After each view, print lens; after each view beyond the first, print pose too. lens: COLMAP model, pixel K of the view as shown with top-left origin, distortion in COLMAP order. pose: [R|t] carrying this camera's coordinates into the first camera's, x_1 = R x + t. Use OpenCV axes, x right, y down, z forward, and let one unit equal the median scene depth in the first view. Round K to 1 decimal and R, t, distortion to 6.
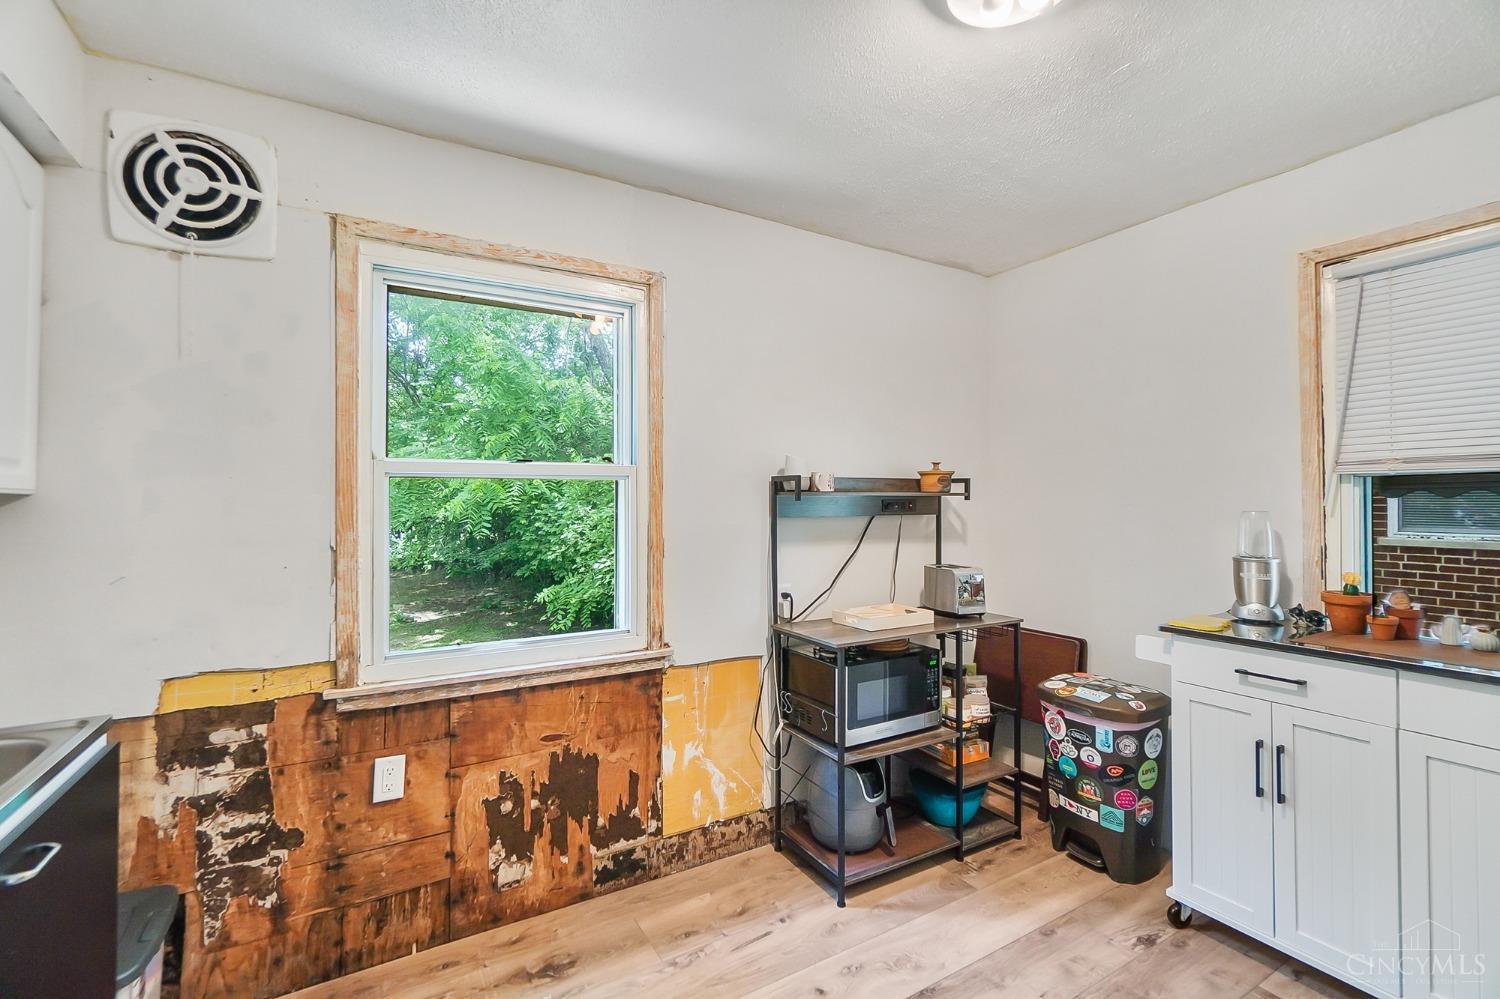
lens RADIAL K [[651.1, 0, 740.9], [0, 651.1, 491.9], [0, 0, 1]] dist [-0.002367, -0.001900]
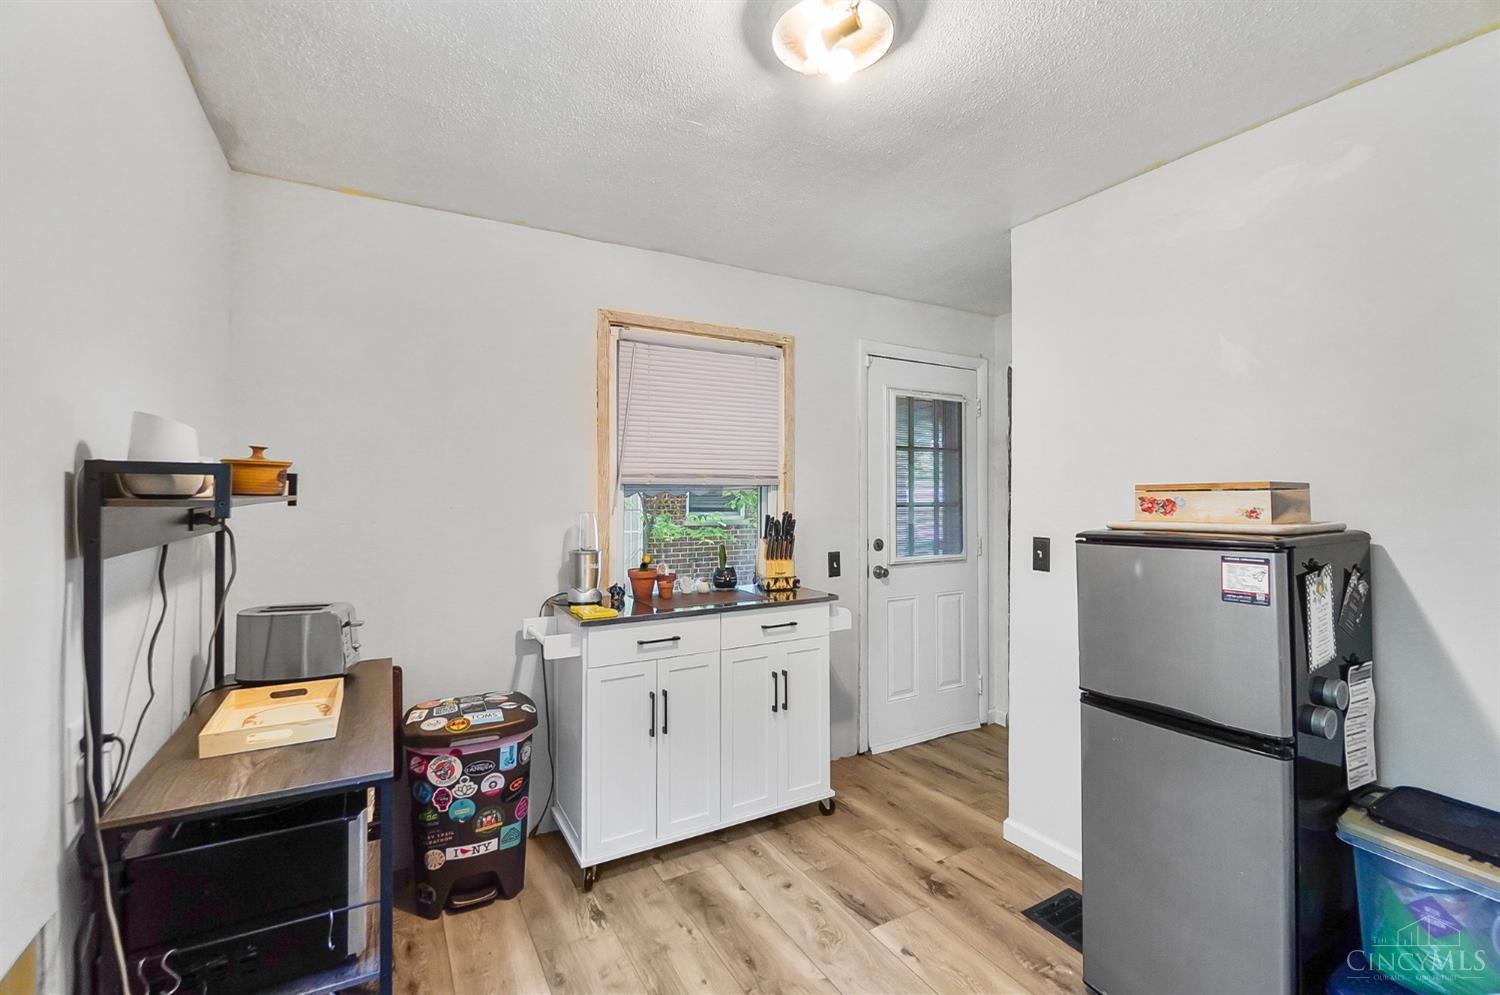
lens RADIAL K [[651.1, 0, 743.0], [0, 651.1, 490.9], [0, 0, 1]] dist [-0.002367, -0.001900]
pose [[0.014196, 0.000774, 0.999899, -0.406827], [-0.017022, 0.999855, -0.000532, -0.013768], [-0.999754, -0.017013, 0.014207, 0.684301]]
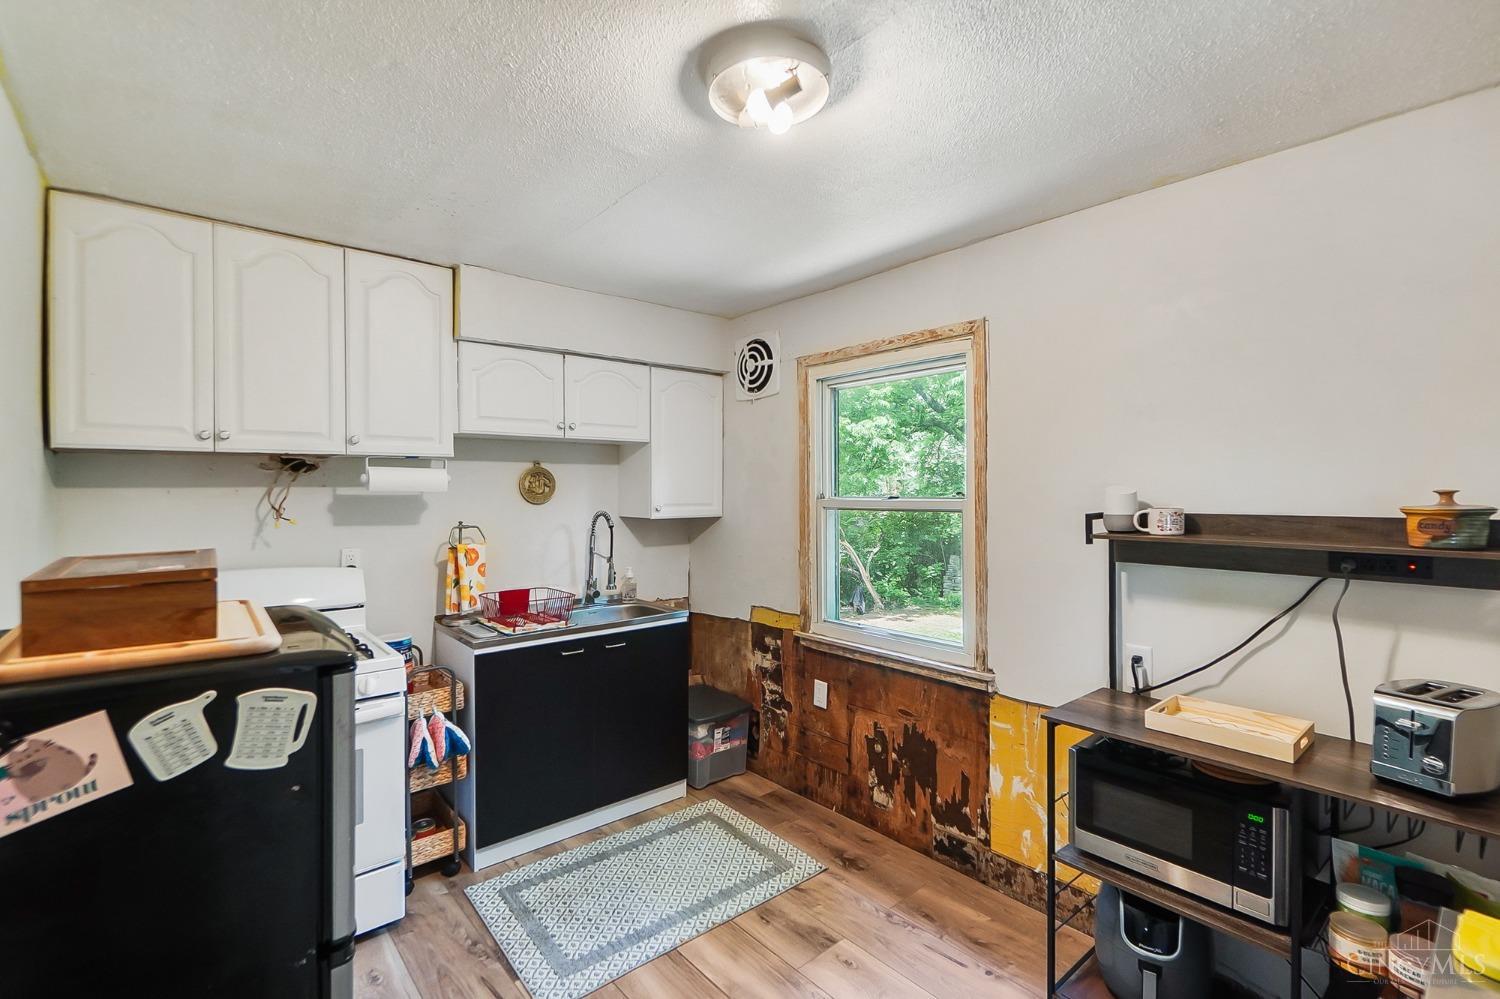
lens RADIAL K [[651.1, 0, 746.6], [0, 651.1, 496.8], [0, 0, 1]] dist [-0.002367, -0.001900]
pose [[0.194333, 0.010623, -0.980878, 0.941763], [0.016089, 0.999772, 0.014015, -0.075355], [0.980804, -0.018505, 0.194118, 0.466804]]
